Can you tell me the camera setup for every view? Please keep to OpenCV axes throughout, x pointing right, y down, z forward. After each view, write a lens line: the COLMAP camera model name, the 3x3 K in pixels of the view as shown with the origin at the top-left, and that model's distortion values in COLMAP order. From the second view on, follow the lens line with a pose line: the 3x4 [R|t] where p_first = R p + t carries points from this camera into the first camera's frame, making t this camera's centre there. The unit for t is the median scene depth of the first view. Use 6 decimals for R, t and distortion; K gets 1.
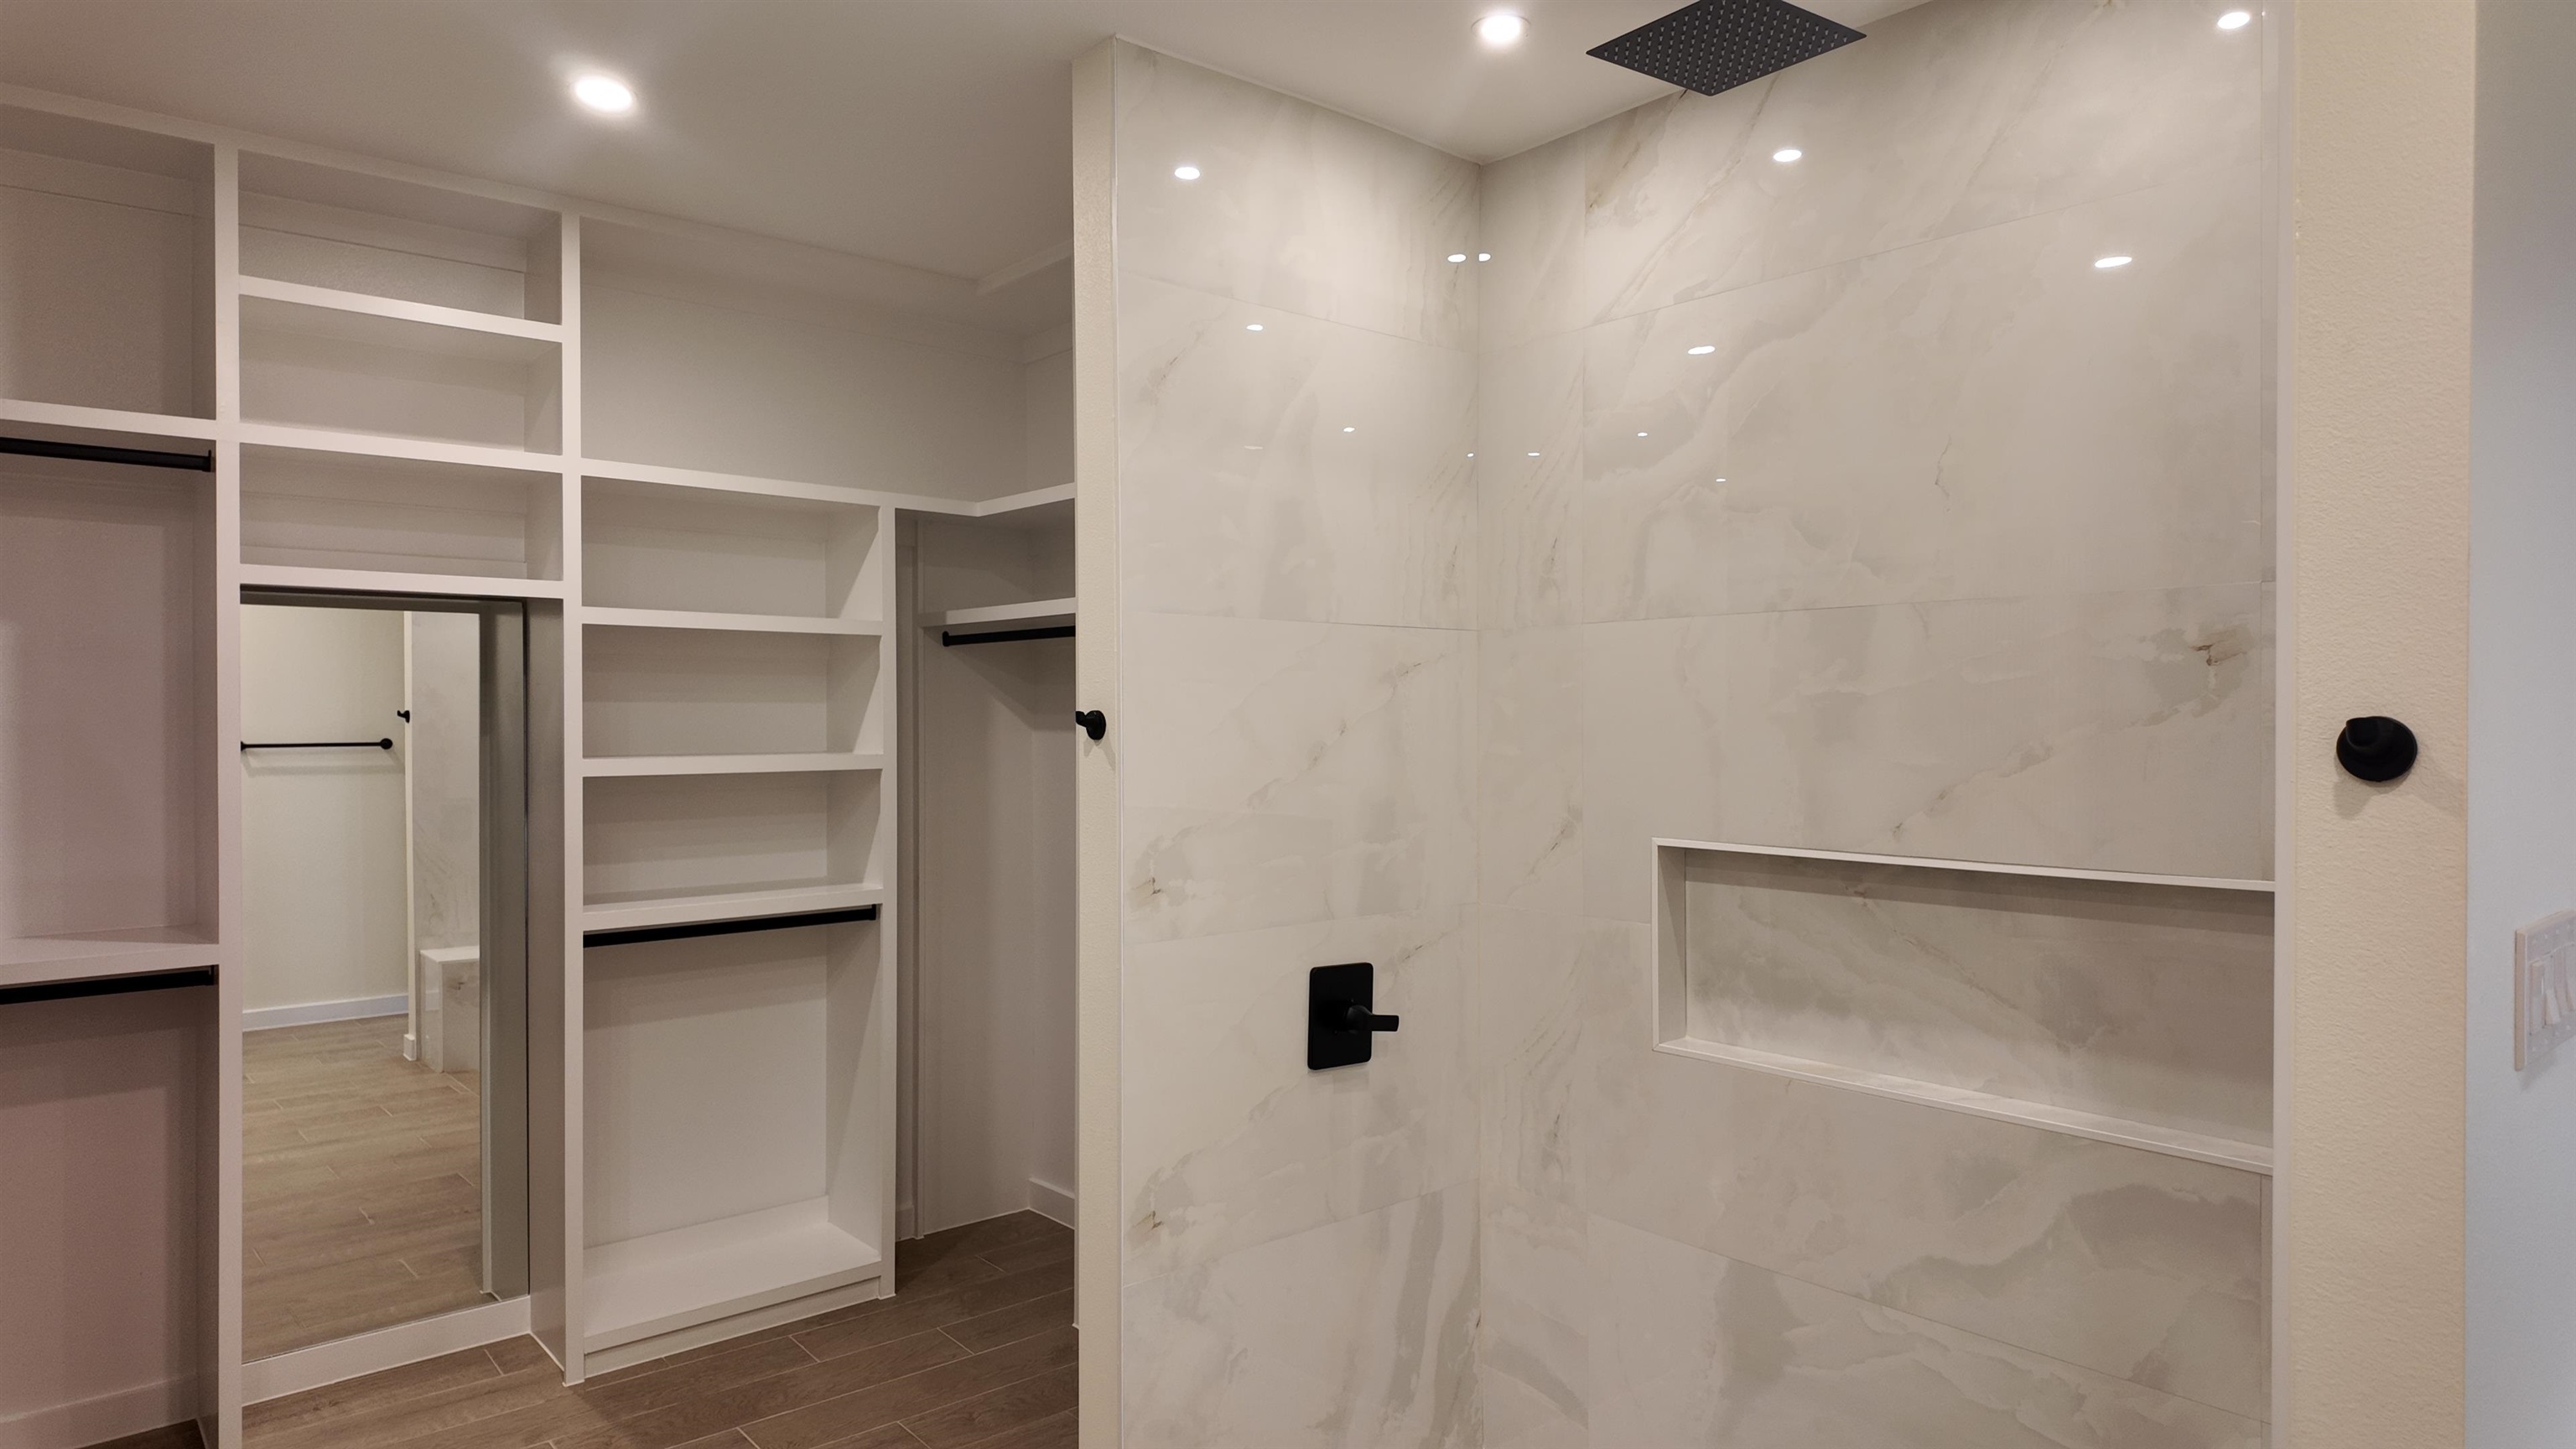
lens RADIAL K [[1555.2, 0, 1384.8], [0, 1555.2, 726.0], [0, 0, 1]] dist [0.037995, -0.027181]
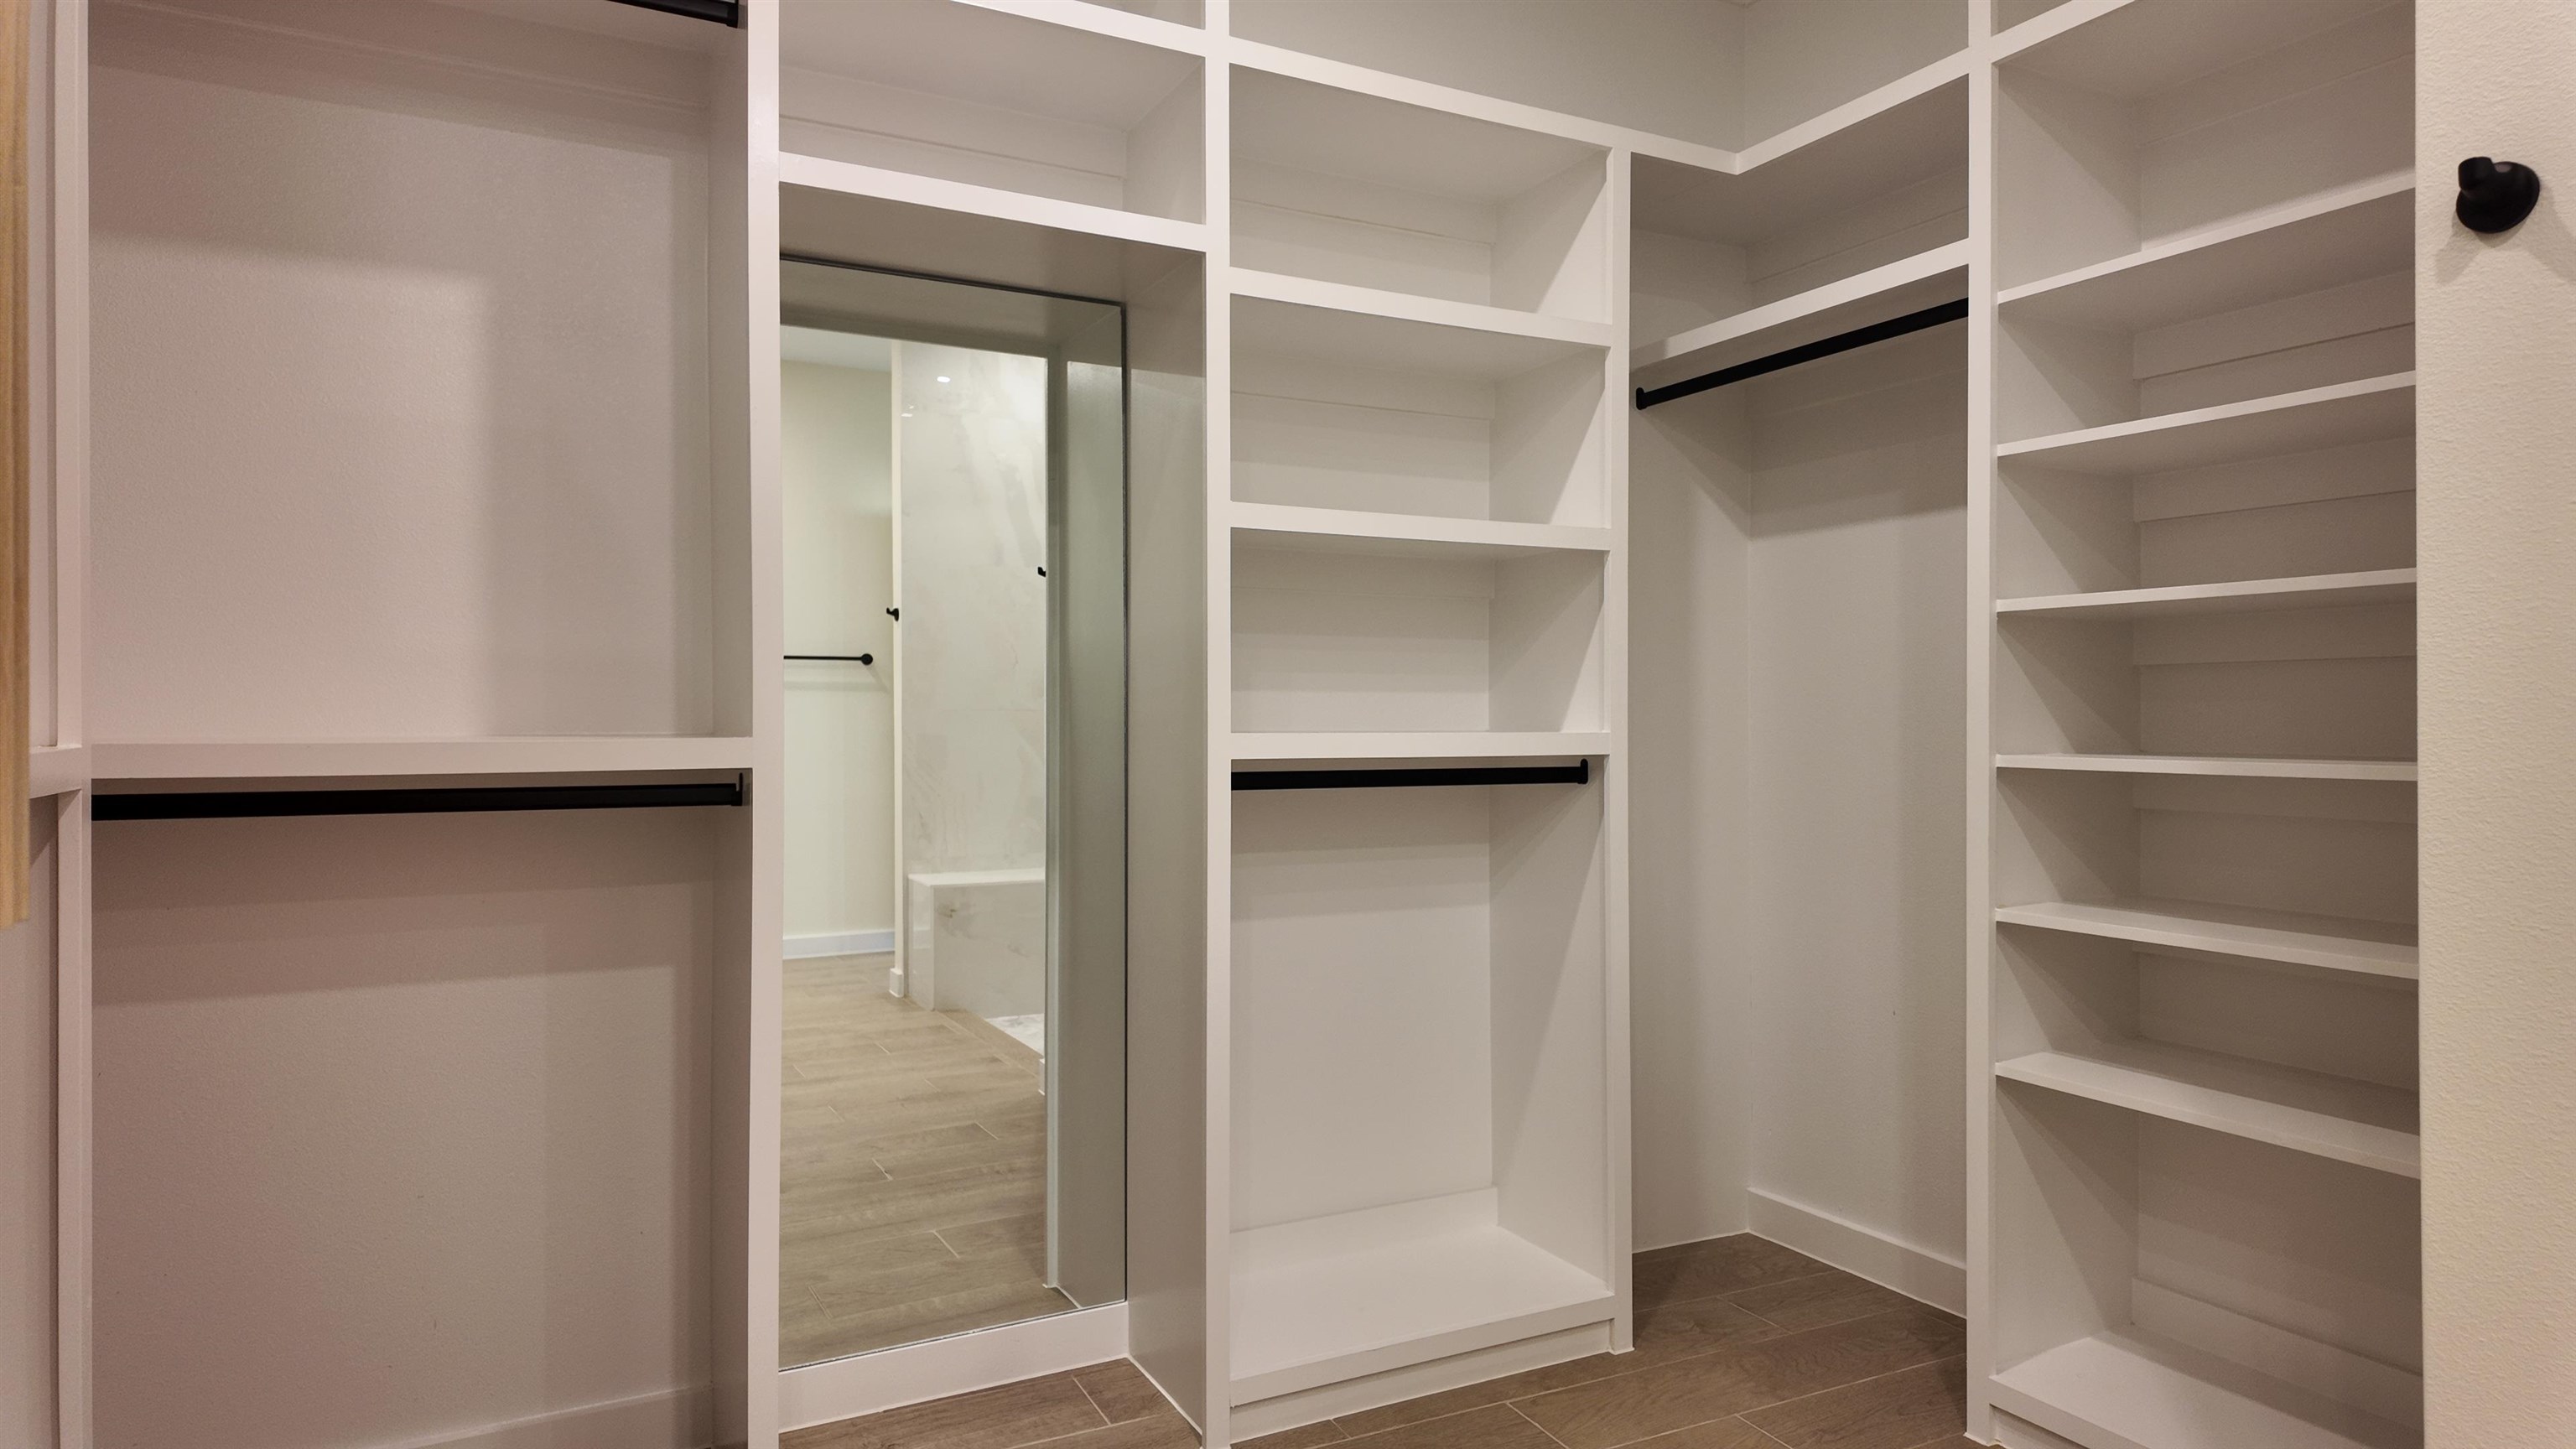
lens RADIAL K [[1555.2, 0, 1384.8], [0, 1555.2, 726.0], [0, 0, 1]] dist [0.037995, -0.027181]
pose [[0.975559, 0.002344, -0.219726, -0.260010], [-0.002554, 0.999997, -0.000670, 0.098757], [0.219724, 0.001215, 0.975561, 0.323008]]
